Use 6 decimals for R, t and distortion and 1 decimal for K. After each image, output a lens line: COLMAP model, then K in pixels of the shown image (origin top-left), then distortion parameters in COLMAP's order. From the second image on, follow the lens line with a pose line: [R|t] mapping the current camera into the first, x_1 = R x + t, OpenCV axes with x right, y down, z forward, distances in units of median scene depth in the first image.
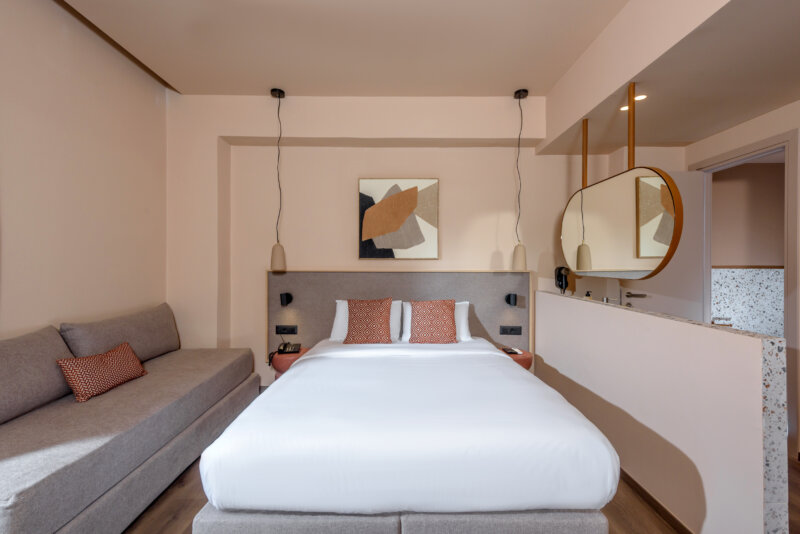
lens RADIAL K [[337.2, 0, 402.8], [0, 337.2, 264.0], [0, 0, 1]] dist [0.019596, -0.005341]
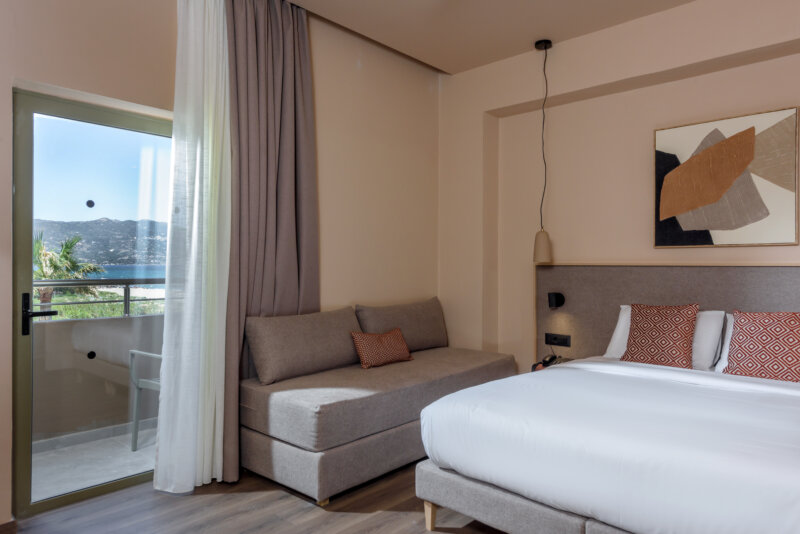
lens RADIAL K [[532.8, 0, 400.0], [0, 532.8, 267.0], [0, 0, 1]] dist [0.003666, -0.000731]
pose [[0.722848, 0.001792, -0.691005, 0.252336], [-0.002881, 0.999996, -0.000420, 0.028322], [0.691002, 0.002294, 0.722850, -0.150330]]
